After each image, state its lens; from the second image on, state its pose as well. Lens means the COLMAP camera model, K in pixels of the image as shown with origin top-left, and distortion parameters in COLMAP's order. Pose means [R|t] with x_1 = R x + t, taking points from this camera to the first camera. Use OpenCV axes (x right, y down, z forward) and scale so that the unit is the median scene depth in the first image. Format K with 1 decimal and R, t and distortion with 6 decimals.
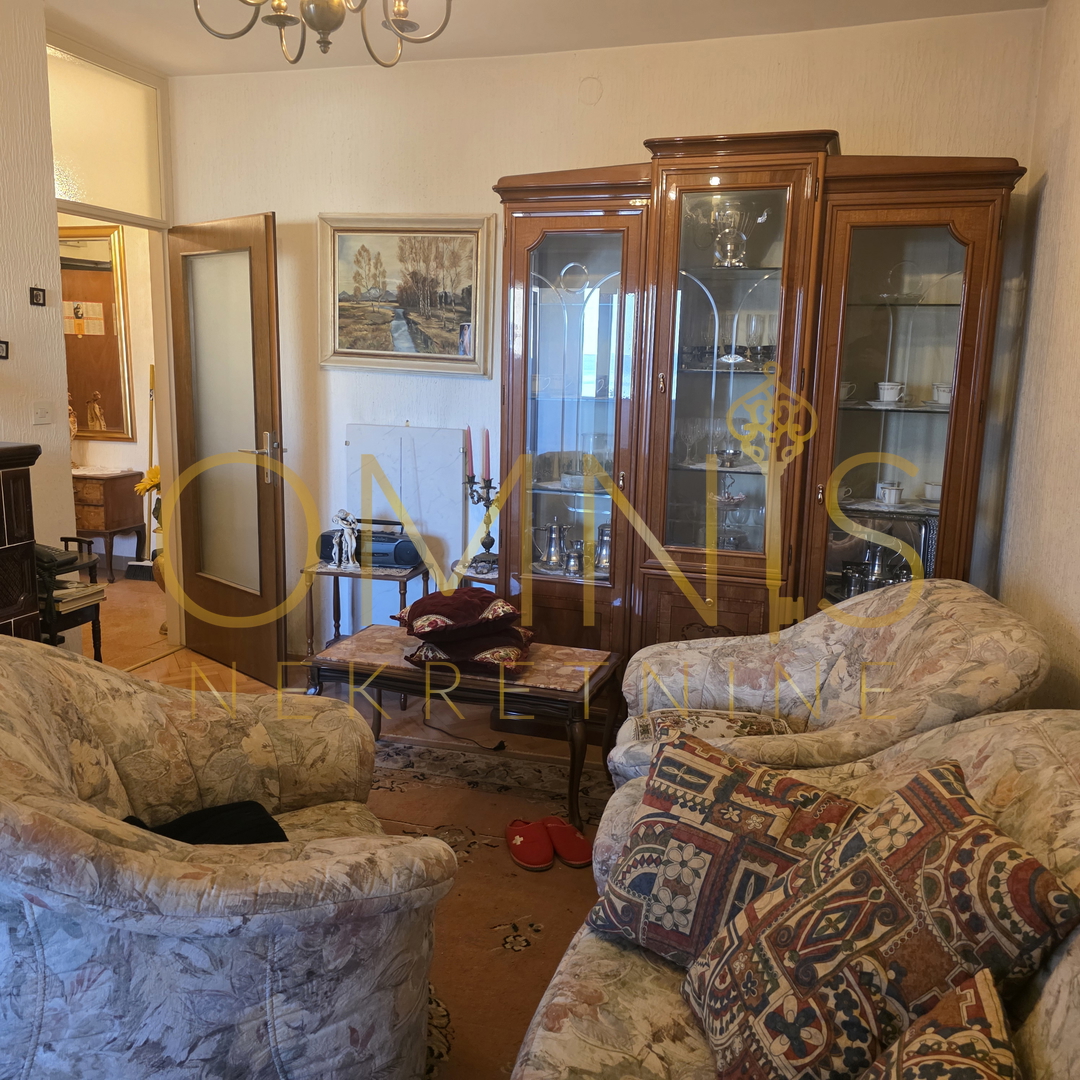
lens RADIAL K [[979.4, 0, 539.7], [0, 979.4, 514.6], [0, 0, 1]] dist [0.088592, -0.088355]
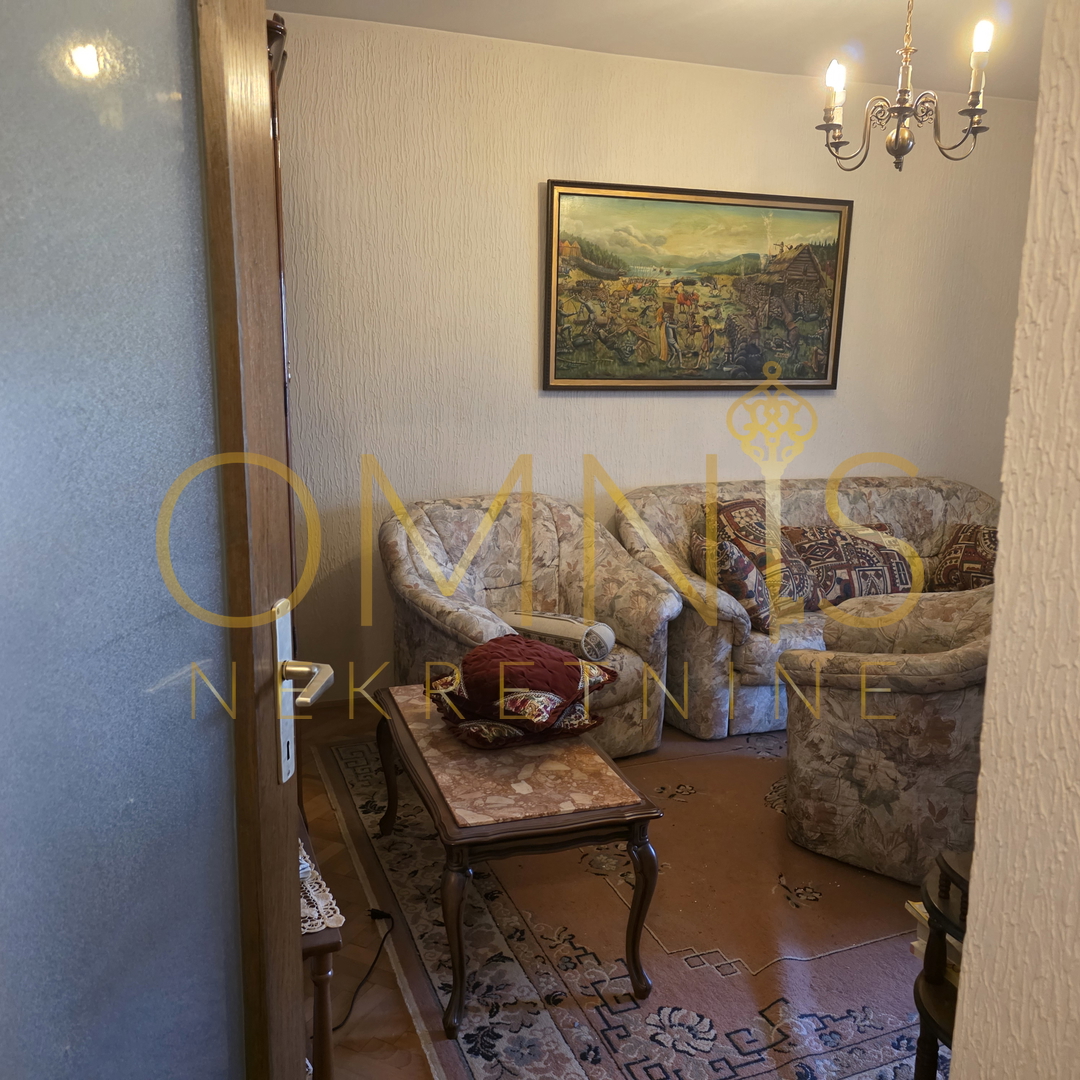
lens RADIAL K [[979.4, 0, 539.9], [0, 979.4, 540.1], [0, 0, 1]] dist [0.088592, -0.088355]
pose [[-0.604076, -0.163359, 0.780004, -0.760007], [0.106680, 0.953379, 0.282289, -0.246053], [-0.789754, 0.253735, -0.558487, 1.549736]]
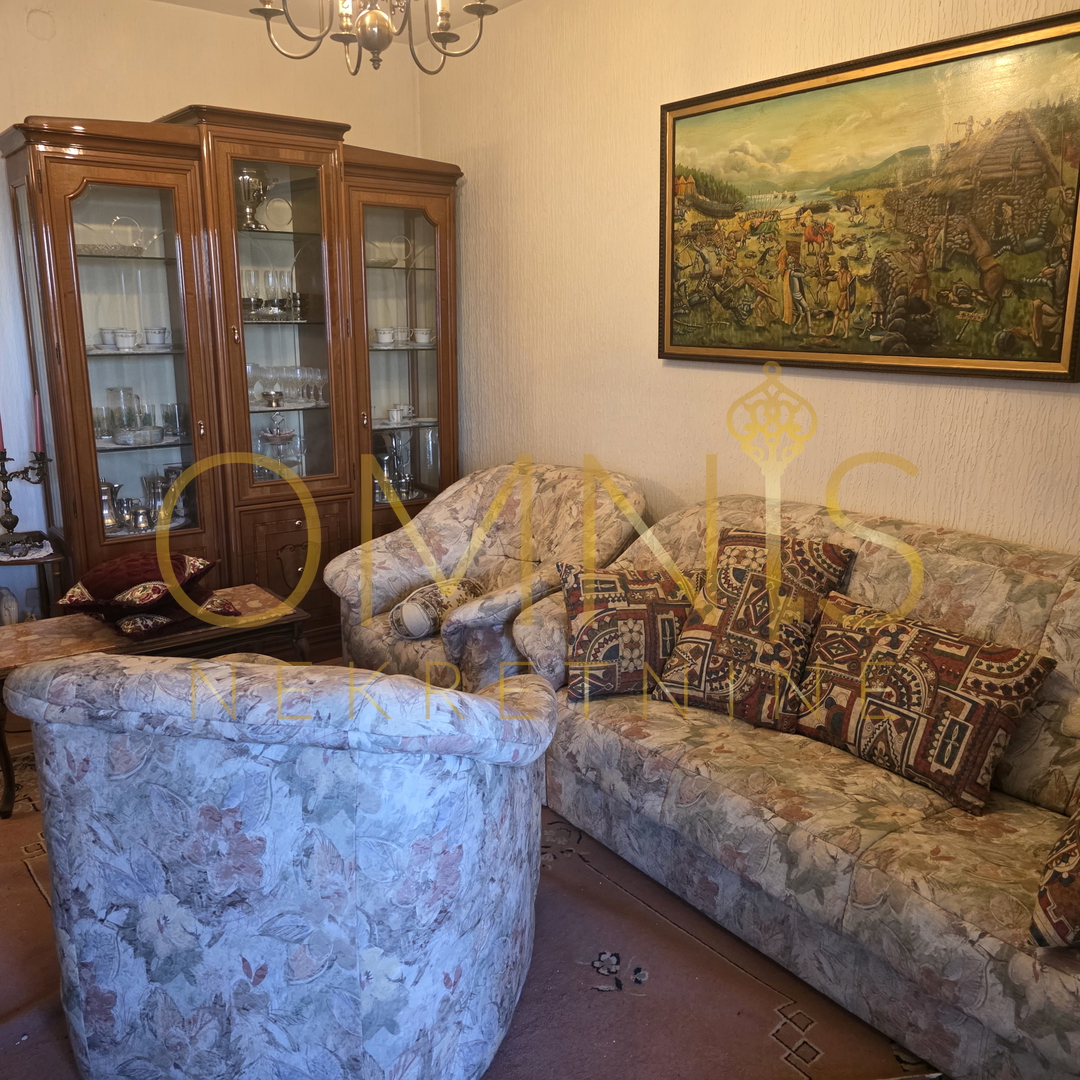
lens RADIAL K [[979.4, 0, 554.8], [0, 979.4, 516.1], [0, 0, 1]] dist [0.088592, -0.088355]
pose [[0.574527, -0.194014, 0.795159, -0.692389], [0.142659, 0.980366, 0.136128, -0.042158], [-0.805957, 0.035227, 0.590925, 0.081433]]
